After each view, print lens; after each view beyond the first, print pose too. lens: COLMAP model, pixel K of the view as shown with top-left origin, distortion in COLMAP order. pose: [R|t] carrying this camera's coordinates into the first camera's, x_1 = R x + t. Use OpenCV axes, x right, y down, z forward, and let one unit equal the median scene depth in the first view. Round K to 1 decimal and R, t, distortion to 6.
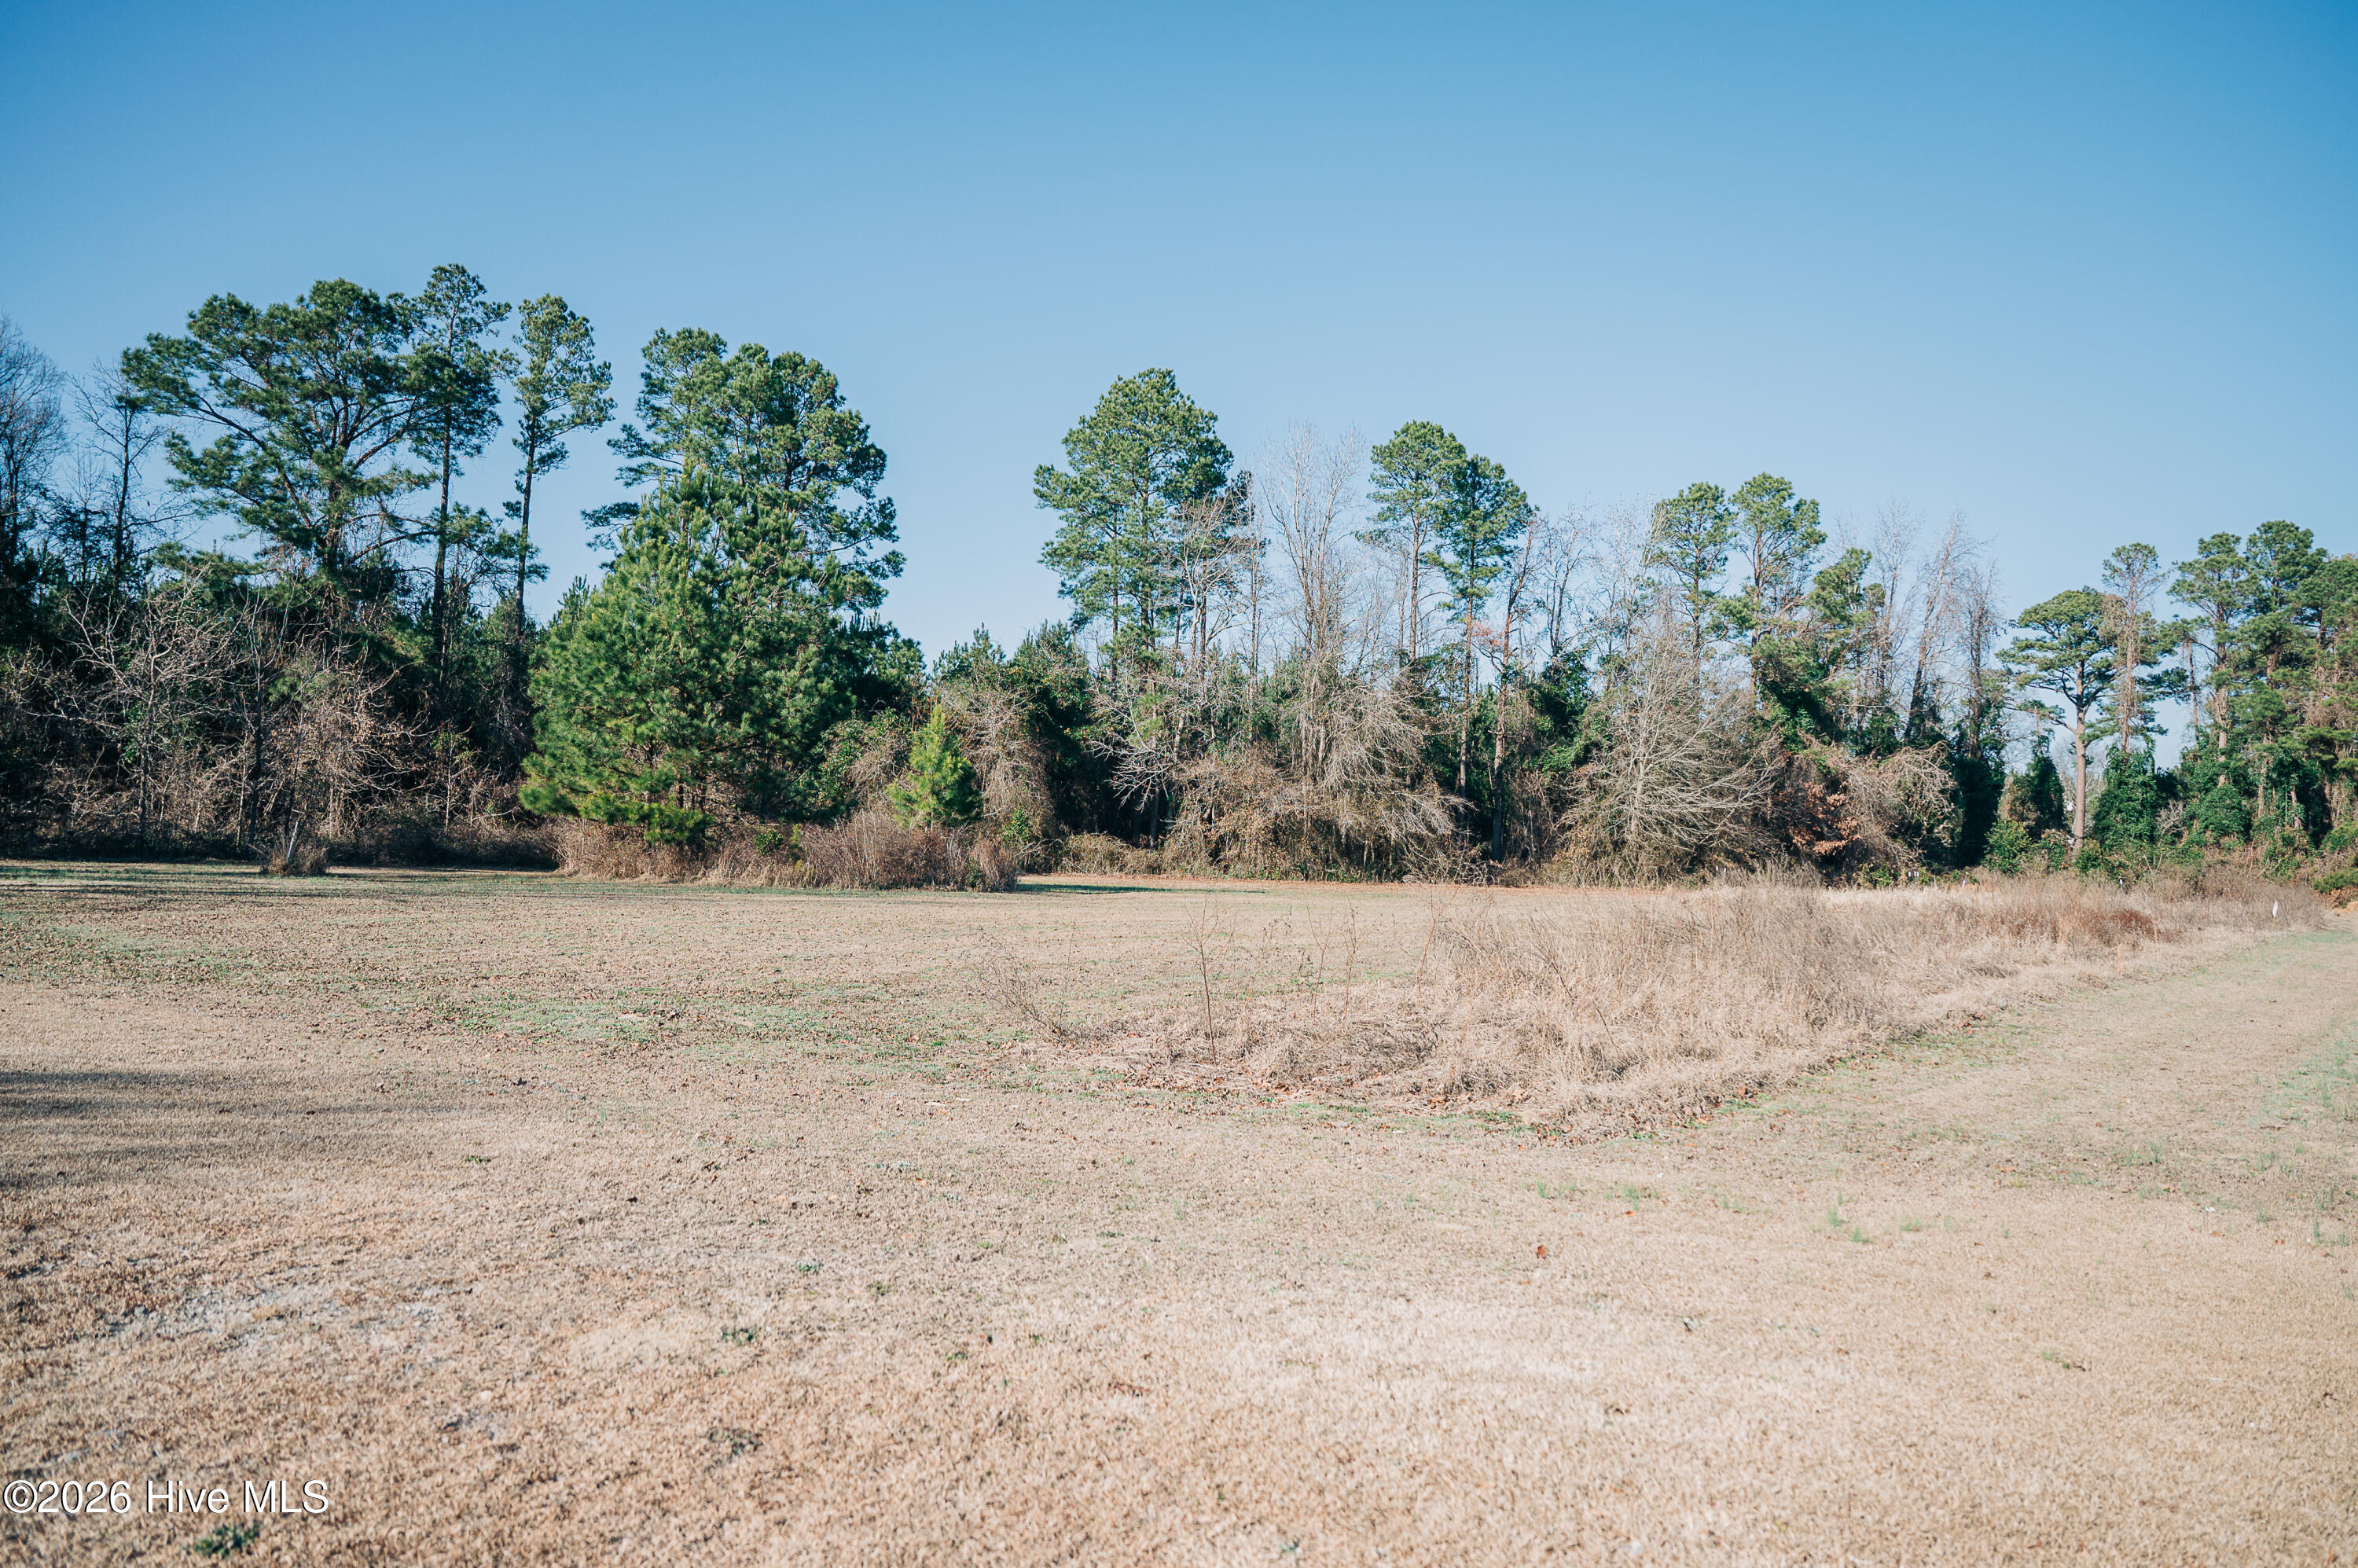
lens RADIAL K [[1586.6, 0, 1179.0], [0, 1586.6, 784.0], [0, 0, 1]] dist [-0.008891, 0.007981]
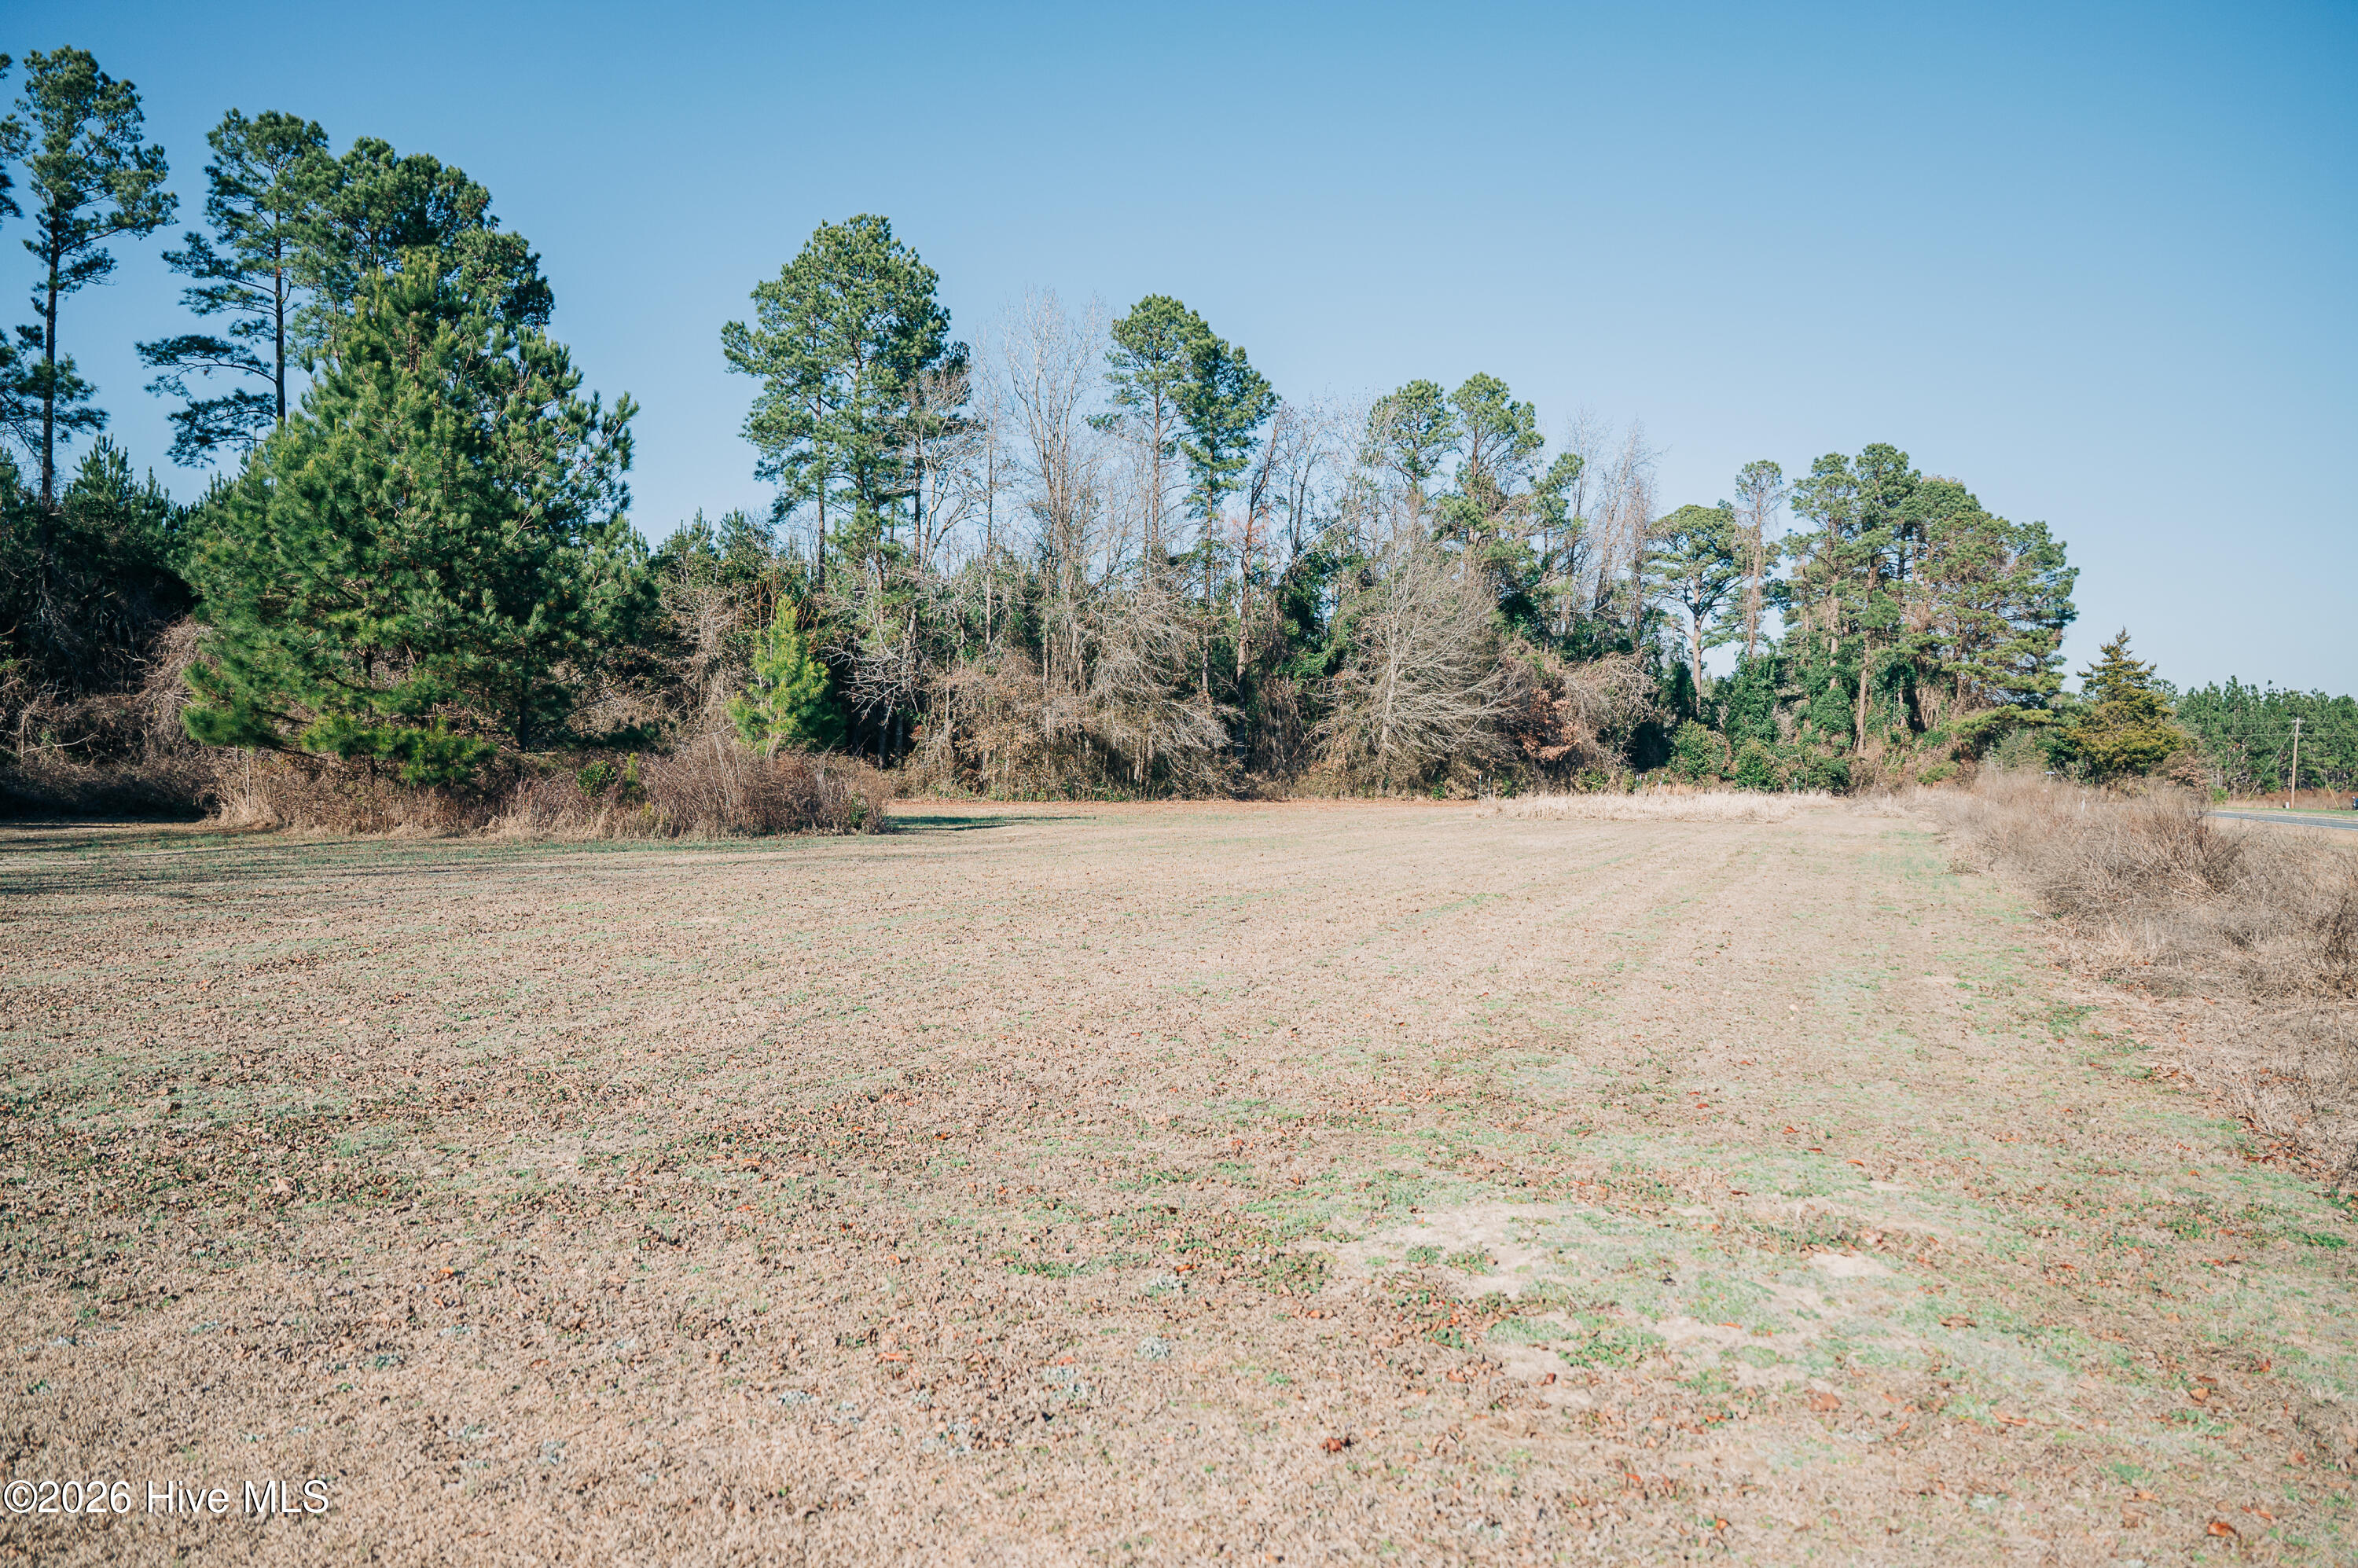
lens RADIAL K [[1585.0, 0, 1179.1], [0, 1585.0, 795.3], [0, 0, 1]] dist [-0.003082, -0.000568]
pose [[0.959703, -0.026721, 0.279743, -0.107780], [0.008742, 0.997826, 0.065319, -0.000809], [-0.280880, -0.060242, 0.957850, 0.111221]]
